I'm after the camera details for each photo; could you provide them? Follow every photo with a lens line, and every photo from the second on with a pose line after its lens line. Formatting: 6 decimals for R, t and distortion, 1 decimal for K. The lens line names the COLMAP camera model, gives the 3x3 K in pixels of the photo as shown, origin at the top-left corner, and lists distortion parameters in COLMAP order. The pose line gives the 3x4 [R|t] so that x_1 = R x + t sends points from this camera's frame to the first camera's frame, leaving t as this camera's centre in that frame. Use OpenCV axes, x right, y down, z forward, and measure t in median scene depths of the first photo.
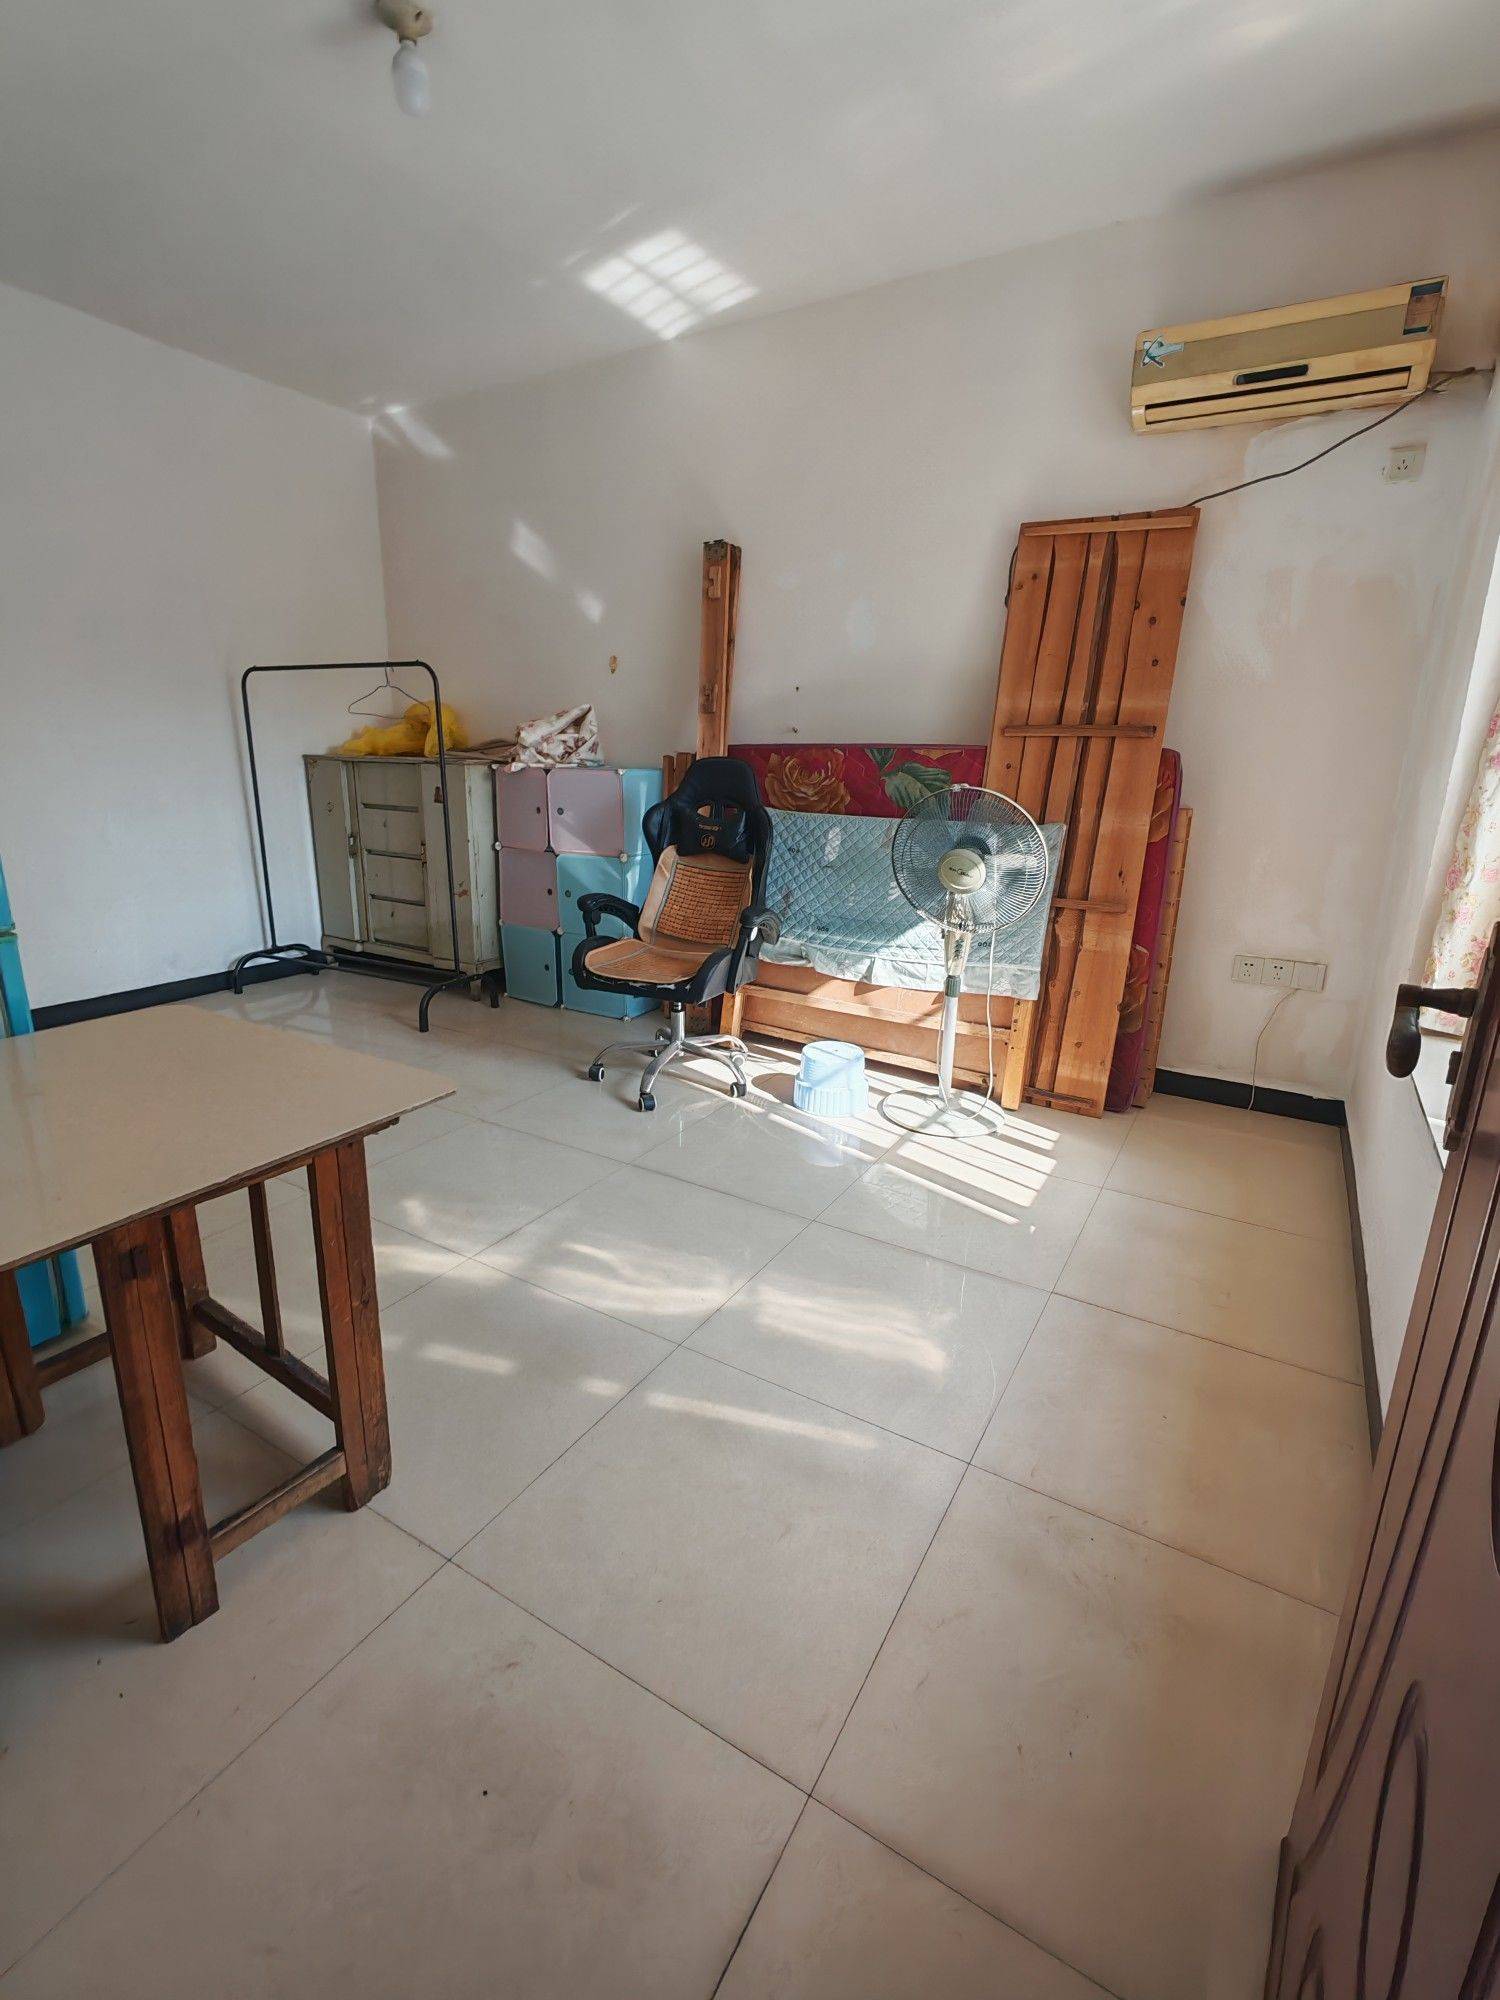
lens RADIAL K [[918.2, 0, 736.9], [0, 918.2, 997.2], [0, 0, 1]] dist [0.000291, 0.001196]
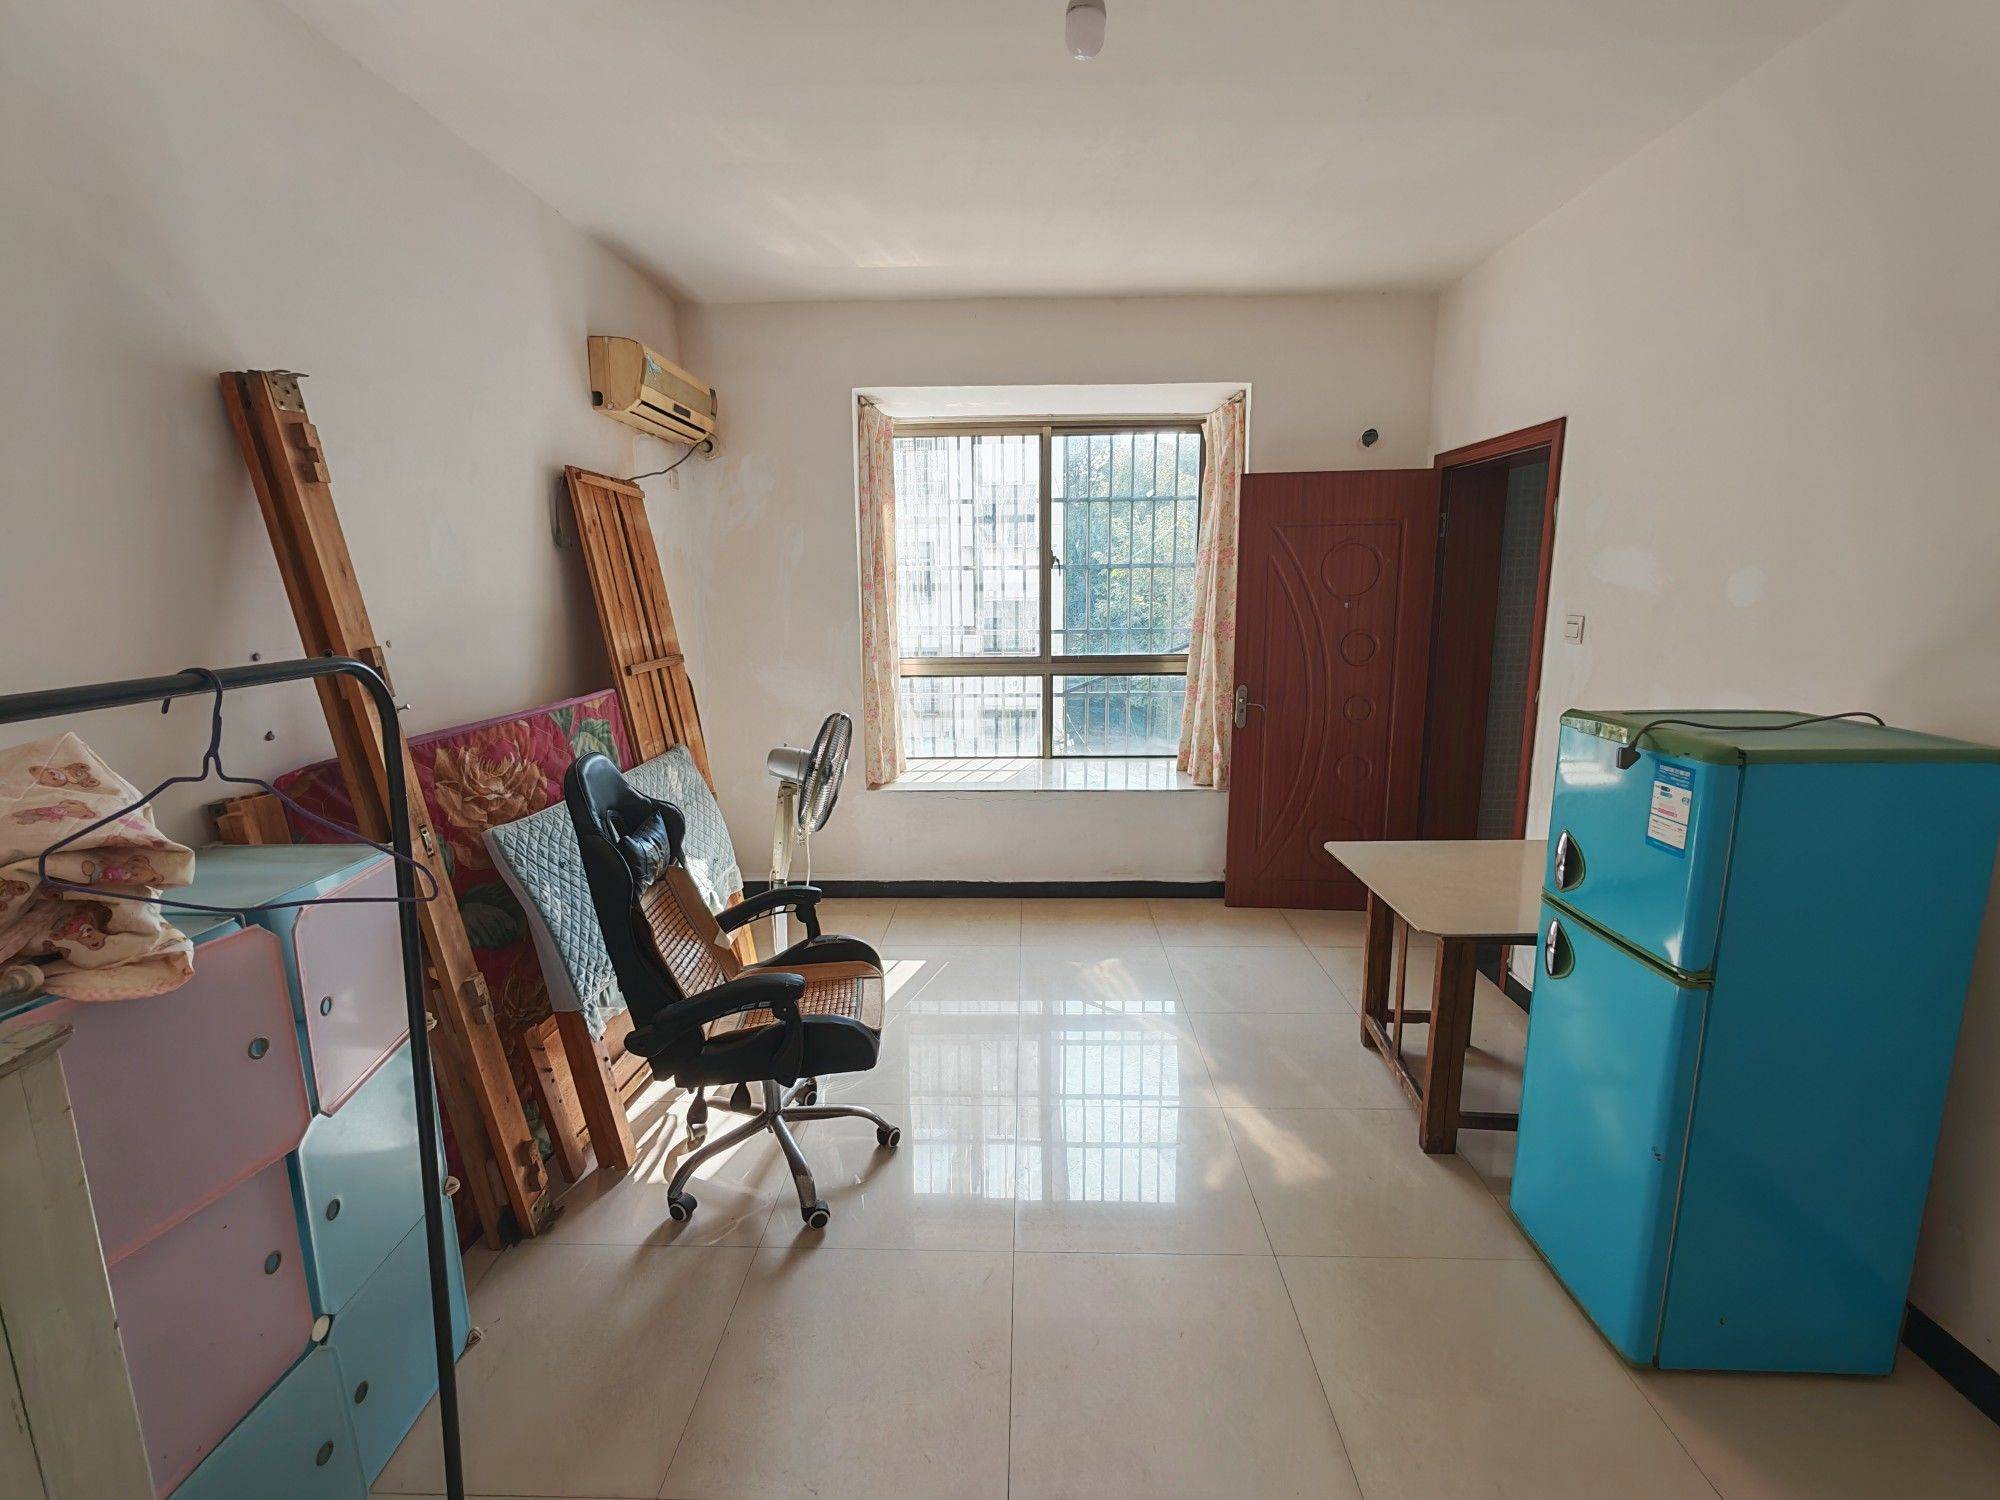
lens RADIAL K [[918.2, 0, 1000.5], [0, 918.2, 754.6], [0, 0, 1]] dist [0.000291, 0.001196]
pose [[-0.492524, -0.178422, 0.851813, -1.165367], [0.234884, 0.915188, 0.327508, -0.659871], [-0.838003, 0.361383, -0.408844, 1.656796]]
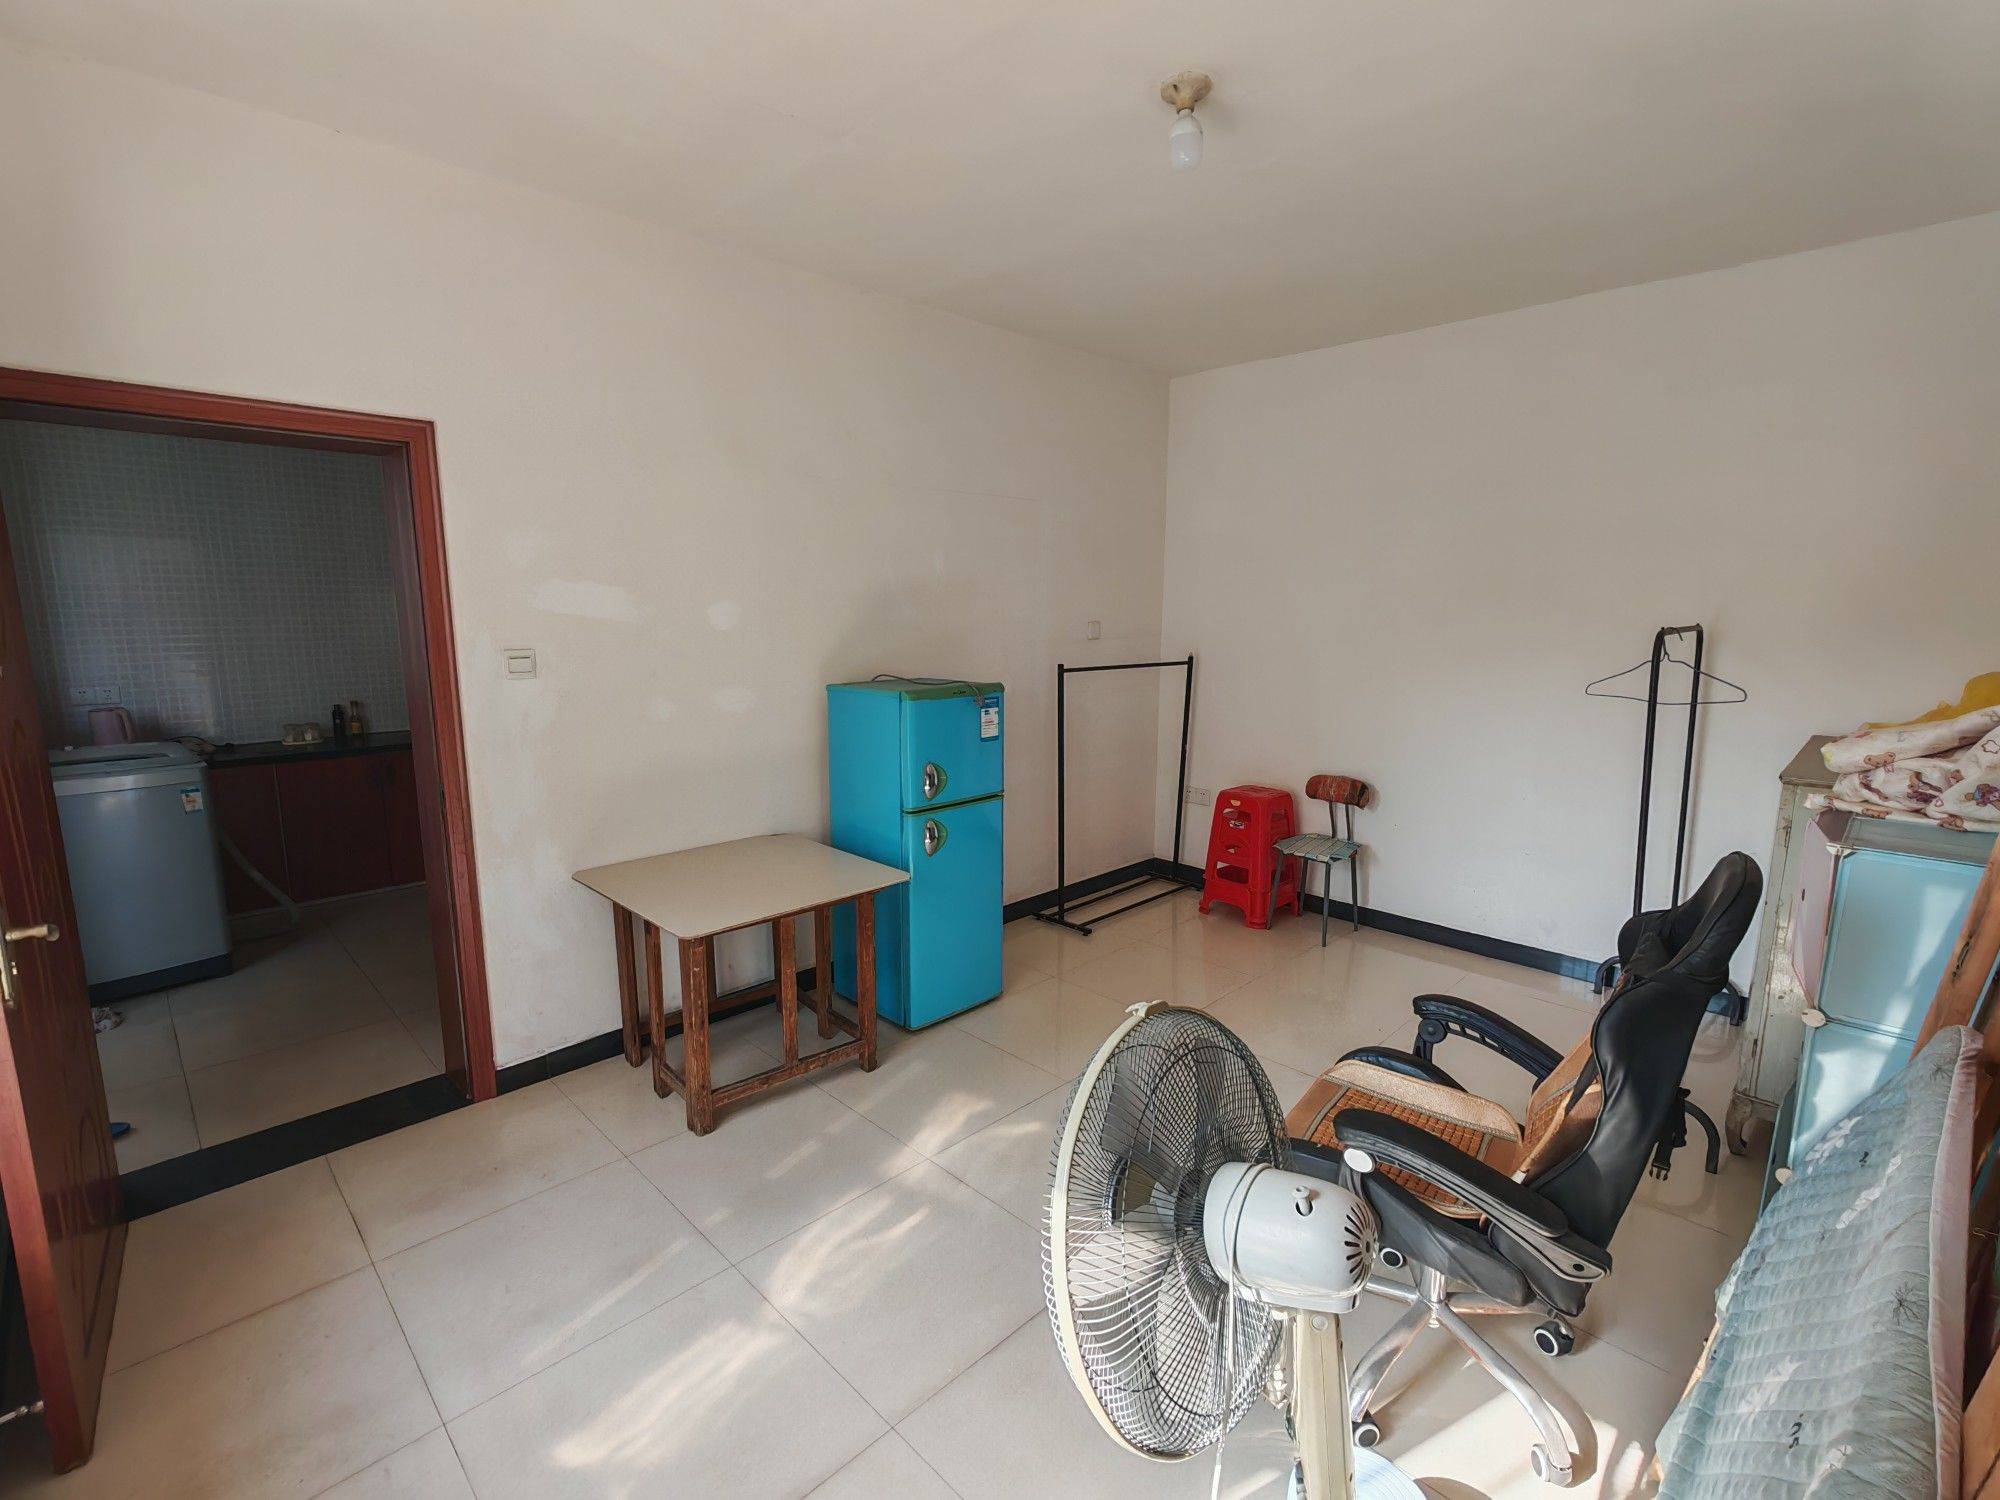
lens RADIAL K [[918.2, 0, 995.9], [0, 918.2, 750.2], [0, 0, 1]] dist [0.000291, 0.001196]
pose [[-0.246159, 0.131867, -0.960217, 0.789537], [-0.265610, 0.943597, 0.197676, -0.490672], [0.932125, 0.303703, -0.197249, 1.204456]]
